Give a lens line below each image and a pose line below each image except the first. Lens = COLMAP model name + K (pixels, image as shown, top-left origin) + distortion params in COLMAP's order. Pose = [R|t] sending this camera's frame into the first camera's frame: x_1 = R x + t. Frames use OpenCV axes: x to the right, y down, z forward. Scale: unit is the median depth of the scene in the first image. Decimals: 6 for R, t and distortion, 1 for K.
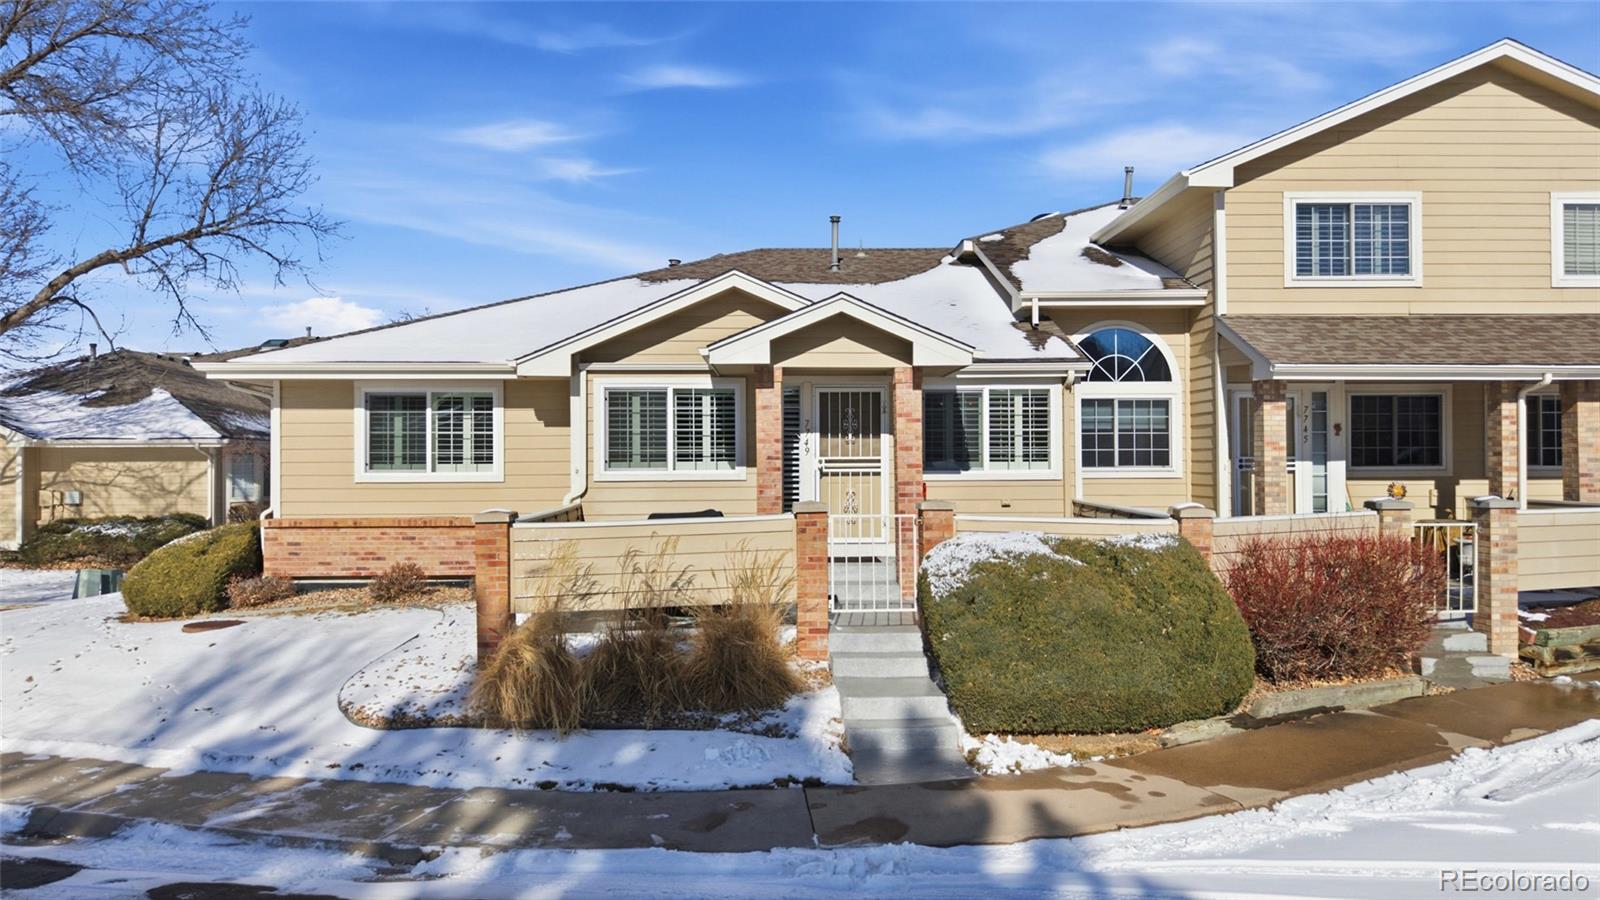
lens RADIAL K [[1004.3, 0, 838.8], [0, 1004.3, 448.9], [0, 0, 1]] dist [-0.001266, -0.000210]
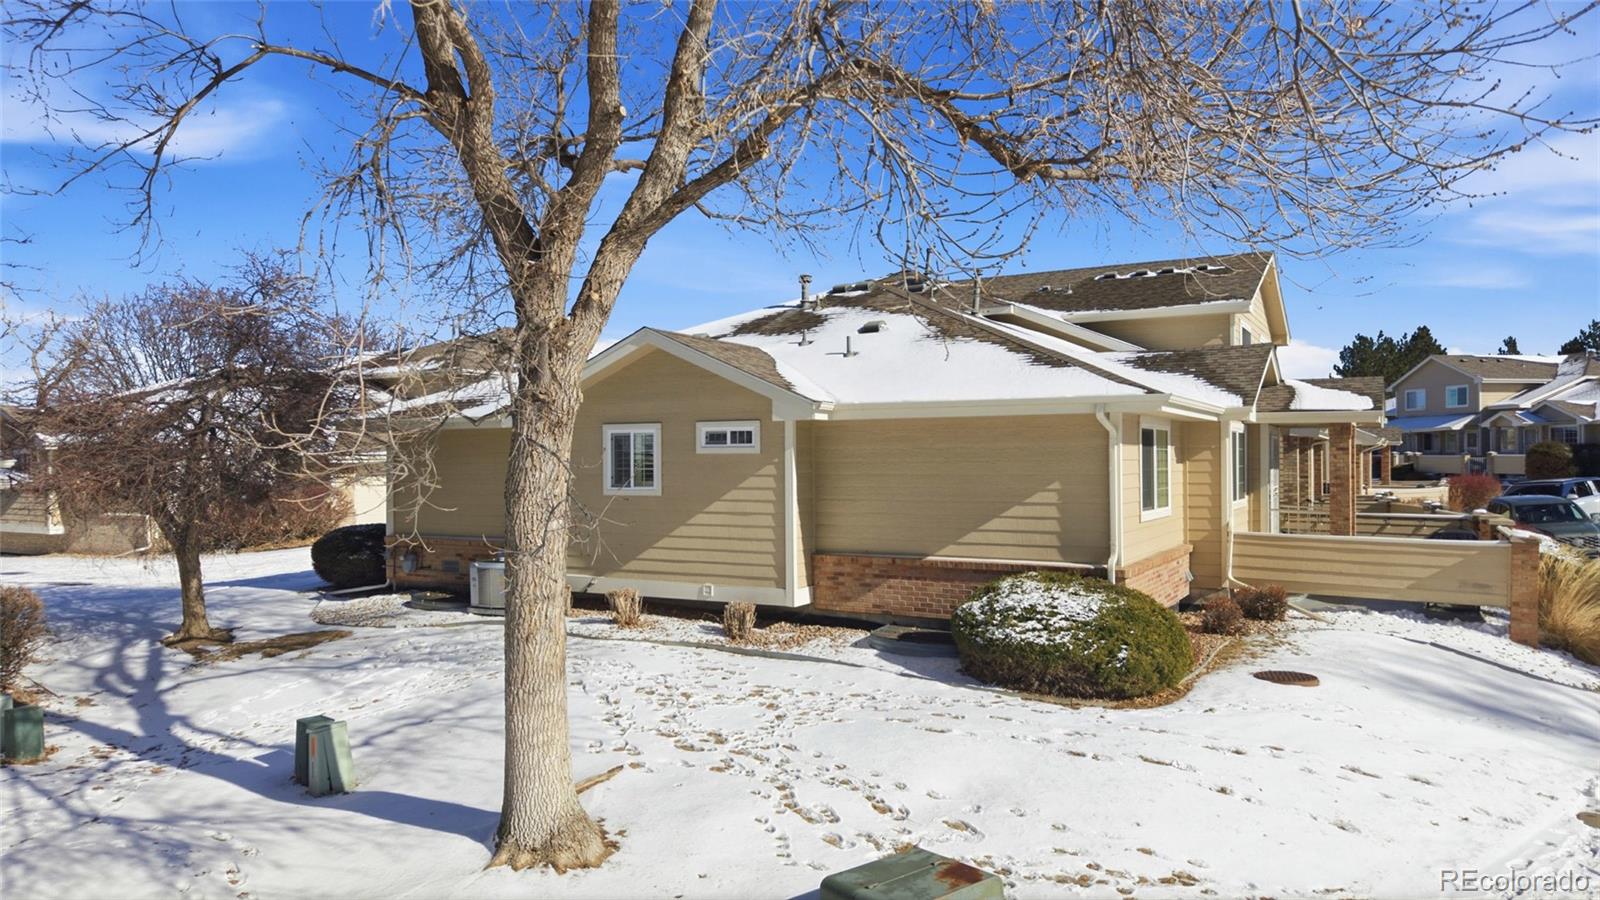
lens RADIAL K [[1003.4, 0, 737.5], [0, 1003.4, 456.3], [0, 0, 1]] dist [0.000028, -0.001087]
pose [[0.601024, 0.005166, 0.799214, -1.484921], [-0.007462, 0.999972, -0.000852, -0.025393], [-0.799196, -0.005452, 0.601046, 0.733904]]
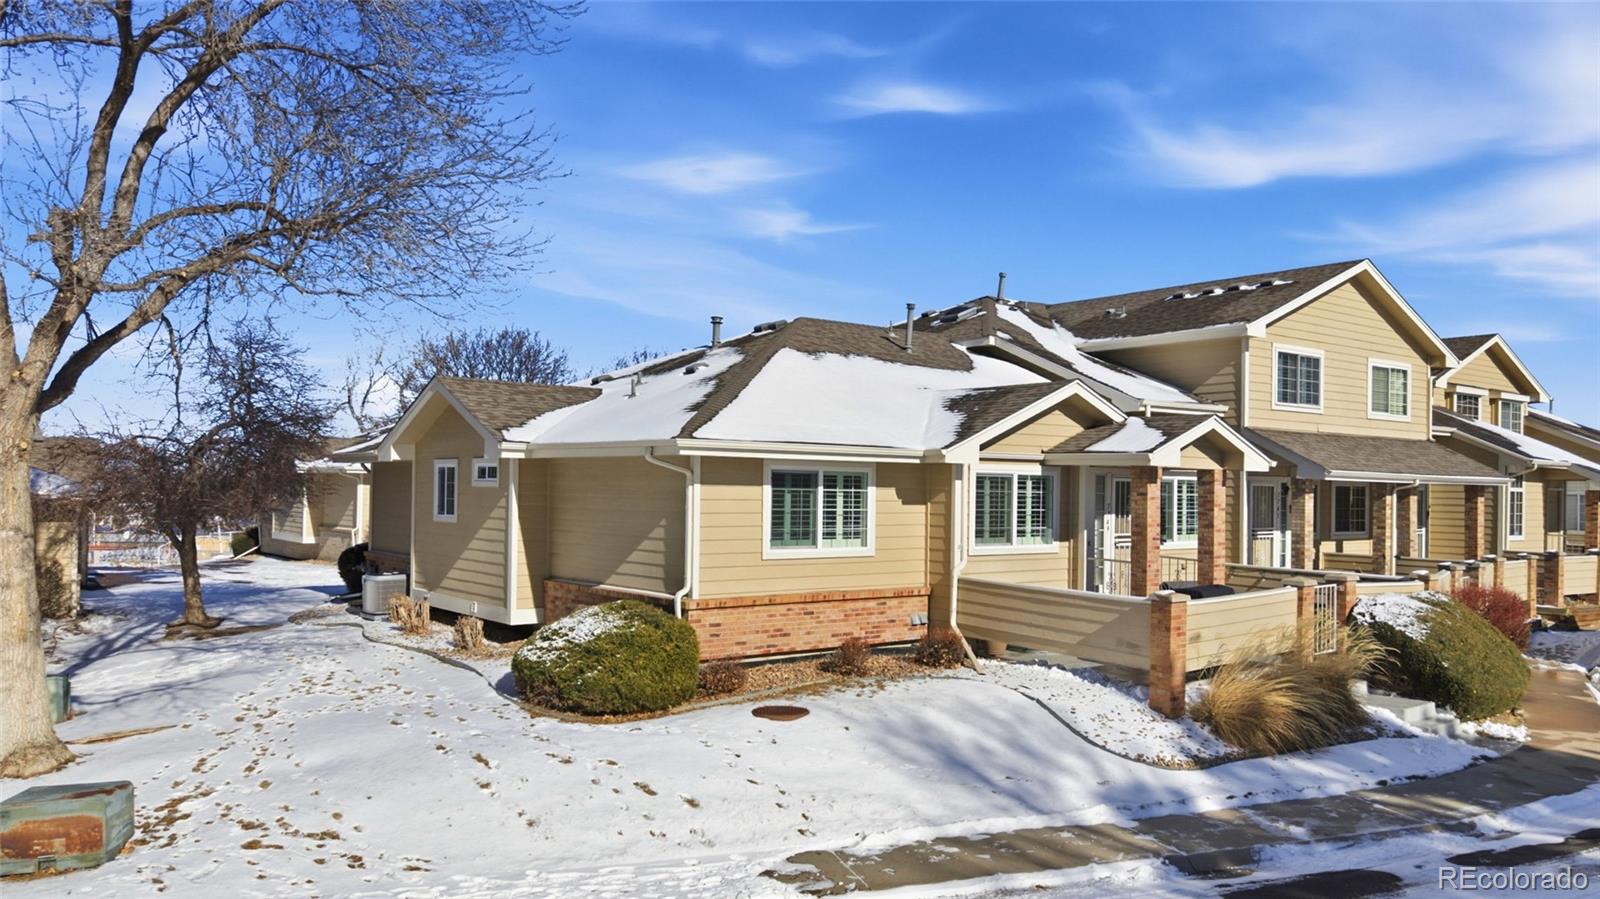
lens RADIAL K [[1087.9, 0, 800.0], [0, 1087.9, 449.5], [0, 0, 1]] dist [0.003998, -0.004418]
pose [[0.834306, 0.036403, 0.550099, -1.053438], [-0.025570, 0.999299, -0.027348, -0.047382], [-0.550709, 0.008751, 0.834652, 0.078101]]
